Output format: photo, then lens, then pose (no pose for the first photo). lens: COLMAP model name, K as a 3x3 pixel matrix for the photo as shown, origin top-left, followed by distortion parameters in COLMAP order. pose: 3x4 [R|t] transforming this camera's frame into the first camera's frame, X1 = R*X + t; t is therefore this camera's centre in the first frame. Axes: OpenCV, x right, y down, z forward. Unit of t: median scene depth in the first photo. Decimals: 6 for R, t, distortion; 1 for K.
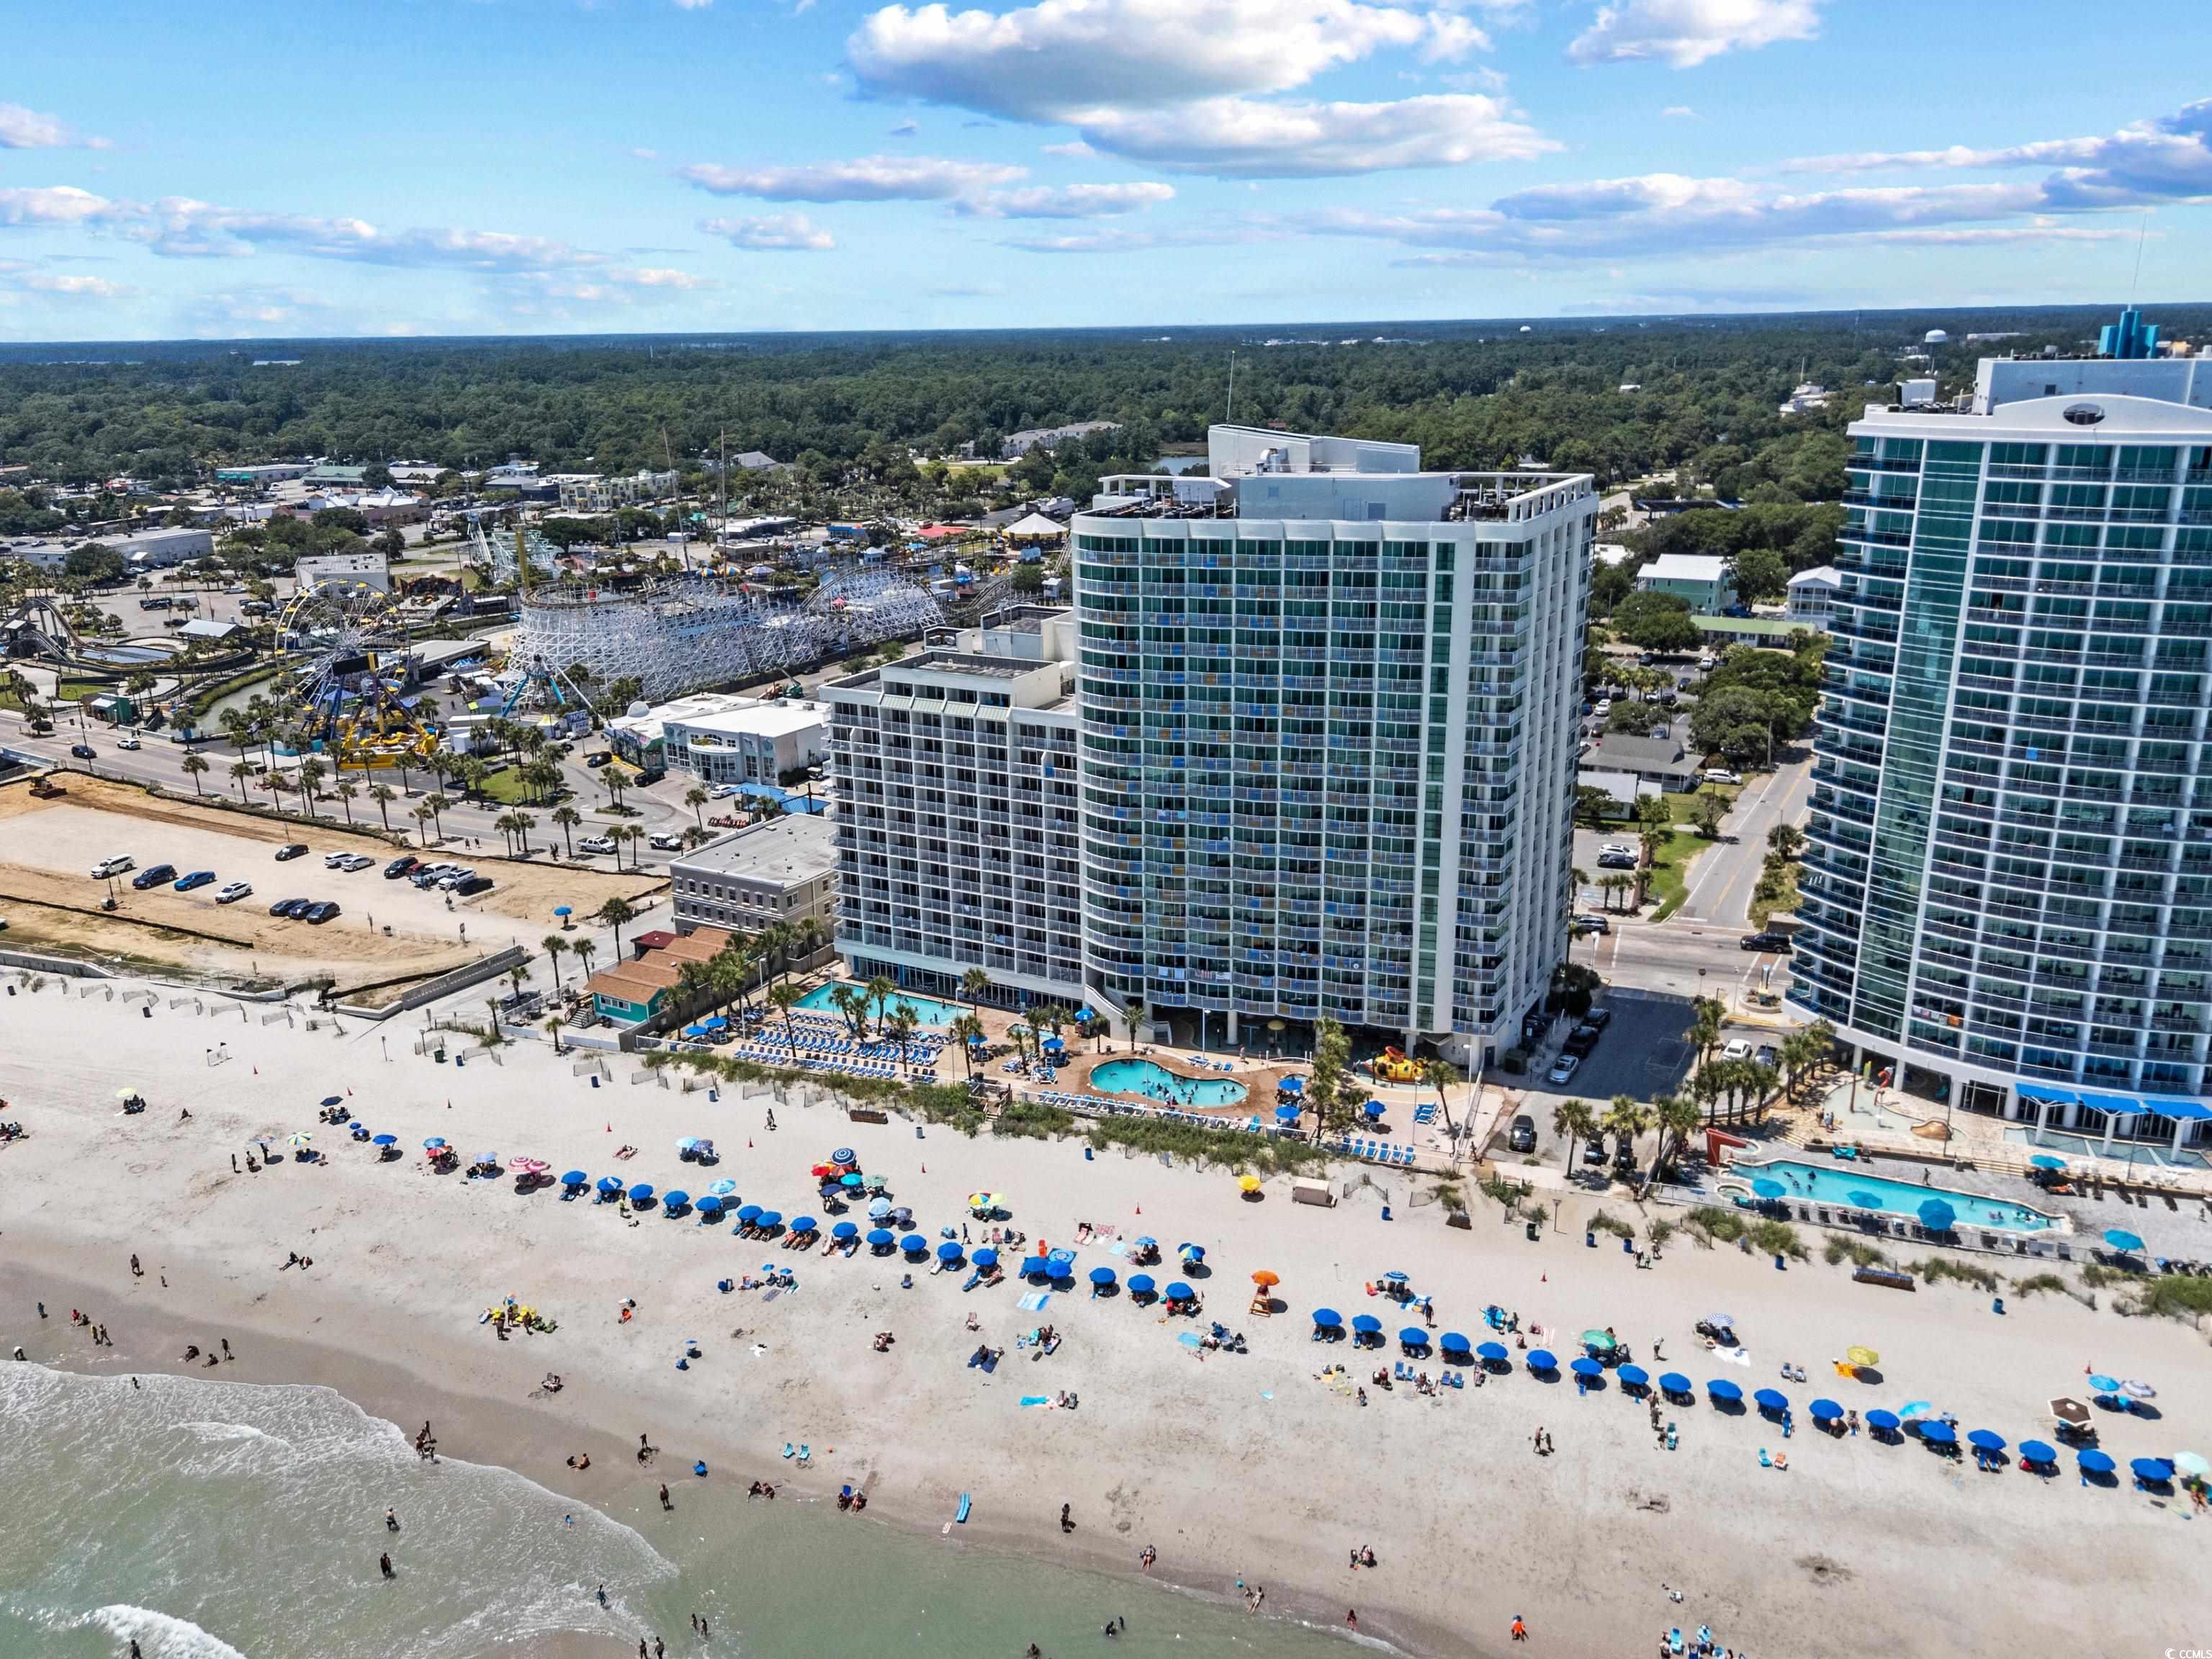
lens RADIAL K [[1694.0, 0, 1044.4], [0, 1694.0, 817.2], [0, 0, 1]] dist [0.034146, -0.037839]
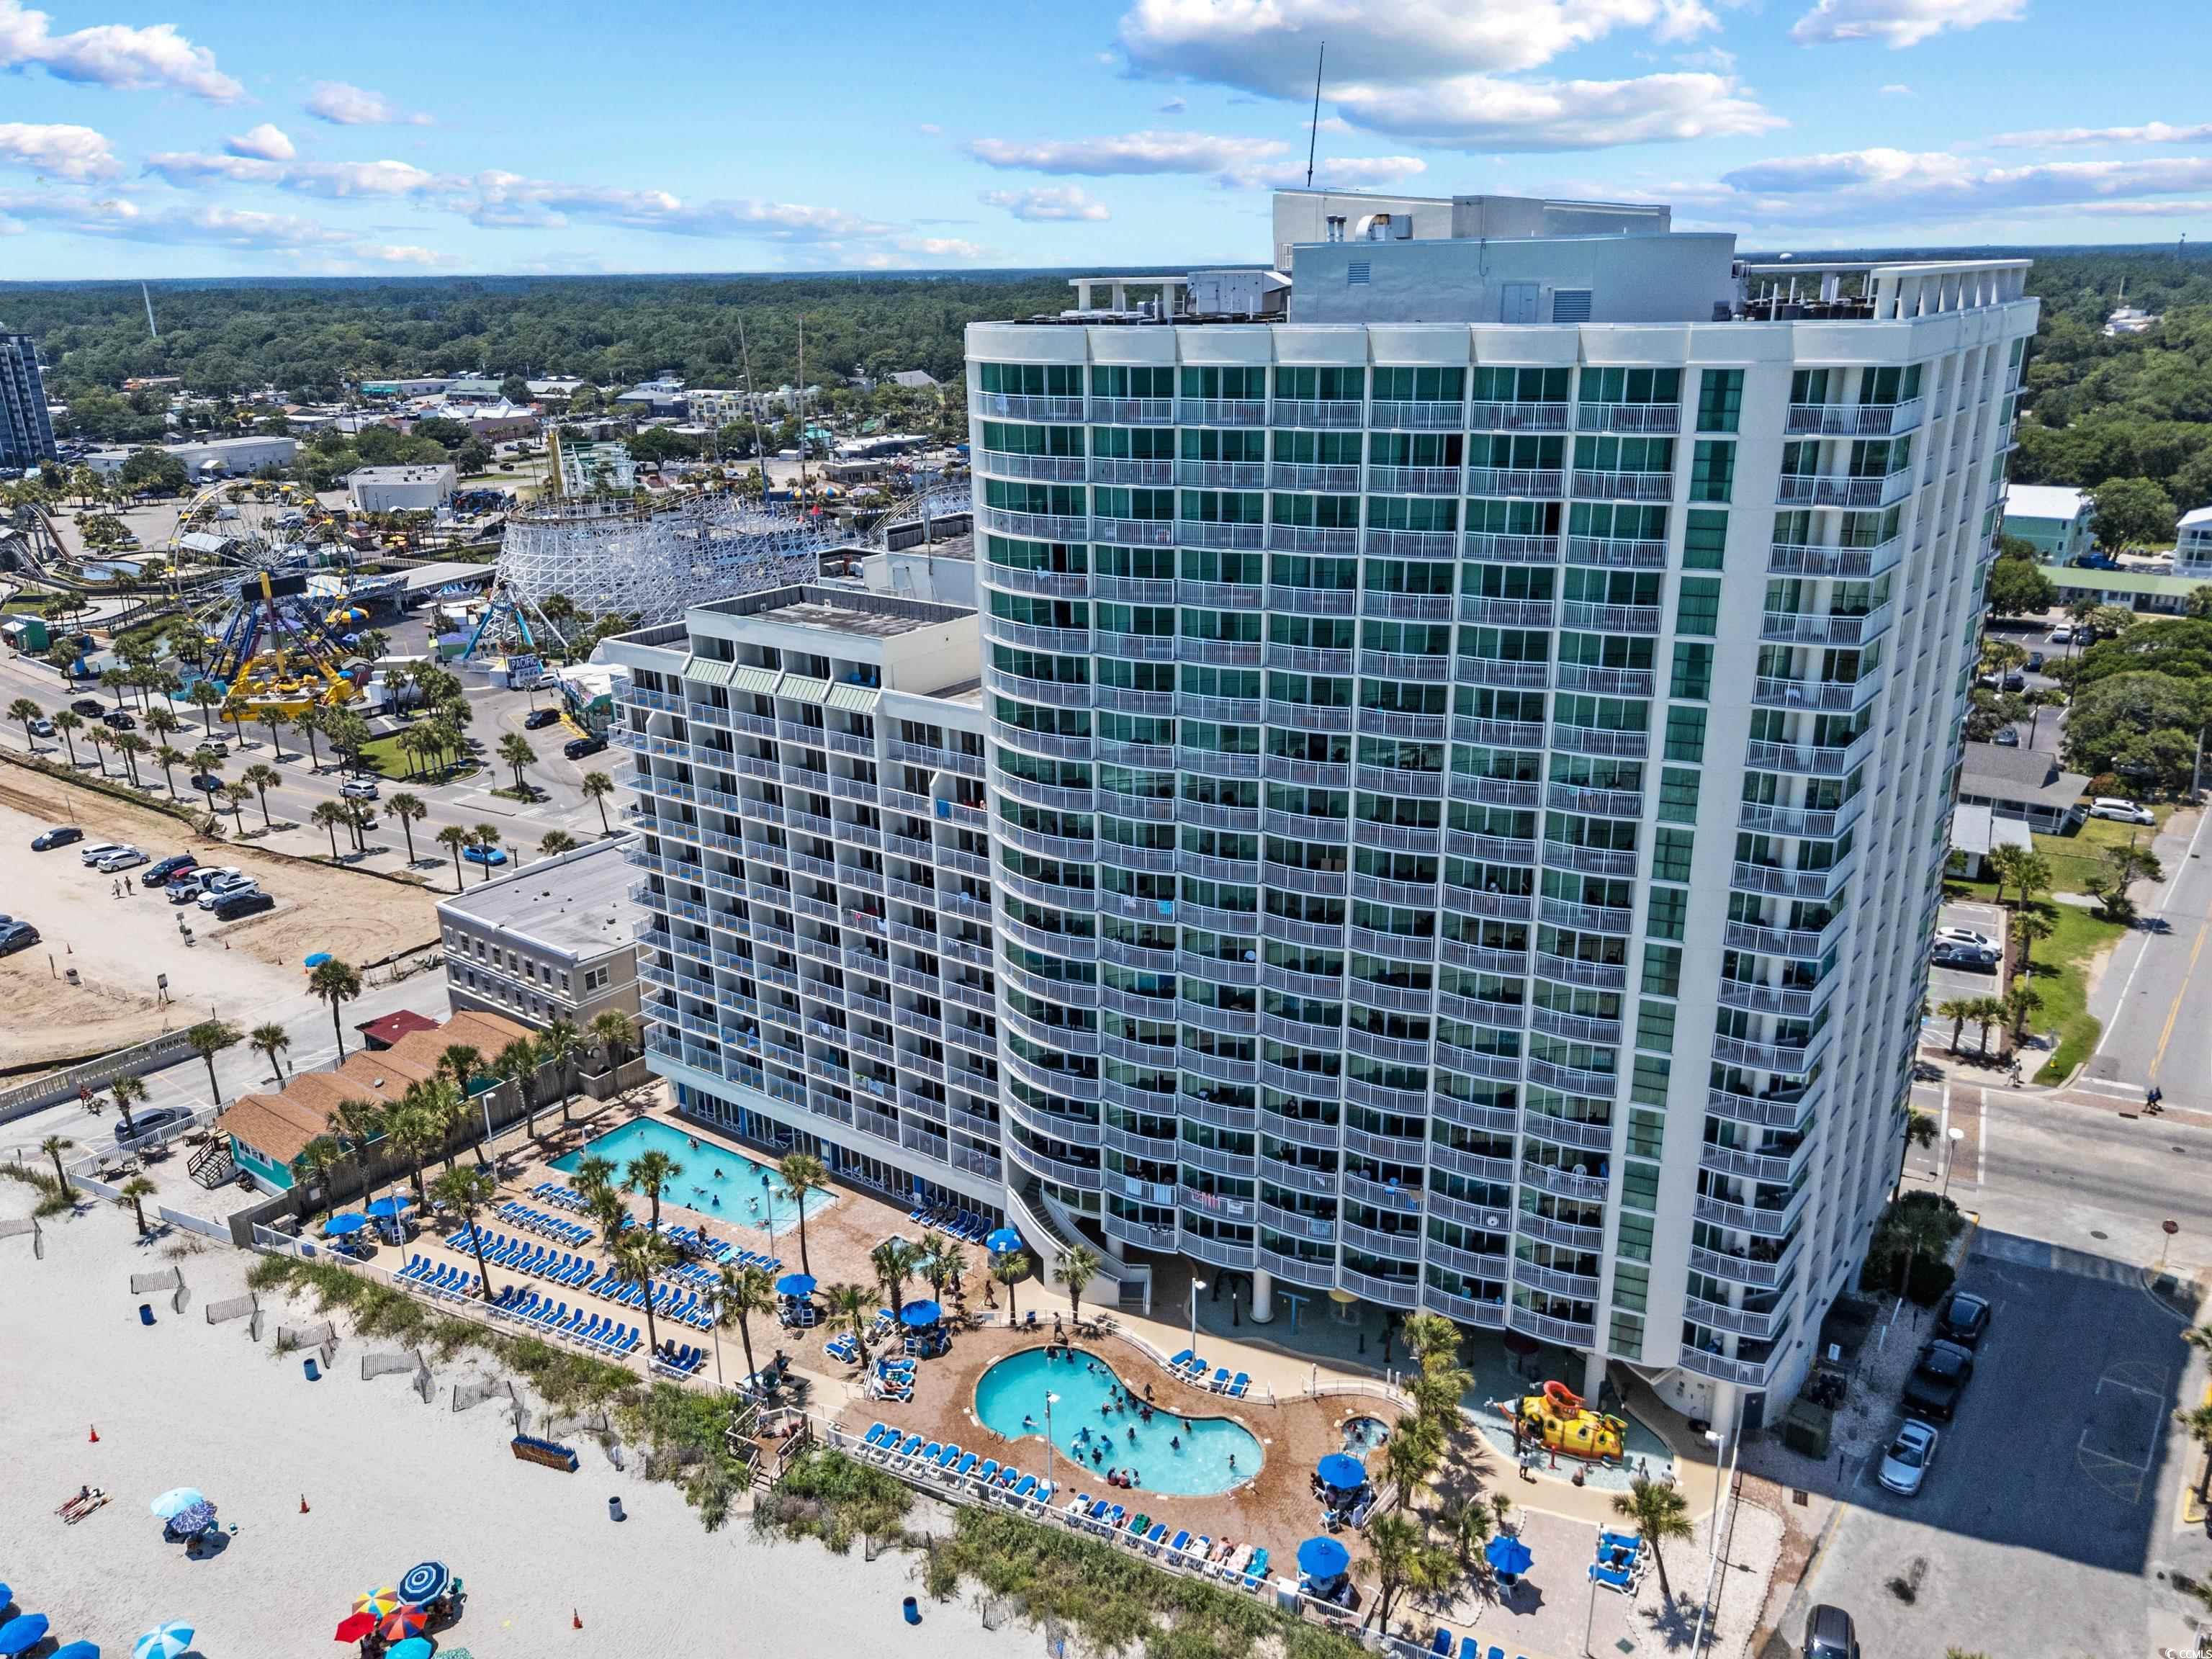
lens RADIAL K [[1694.0, 0, 1044.4], [0, 1694.0, 817.2], [0, 0, 1]] dist [0.034146, -0.037839]
pose [[0.992211, 0.040441, -0.117818, 0.098645], [-0.036356, 0.998668, 0.036618, -0.044975], [0.119142, -0.032049, 0.992360, 0.448557]]
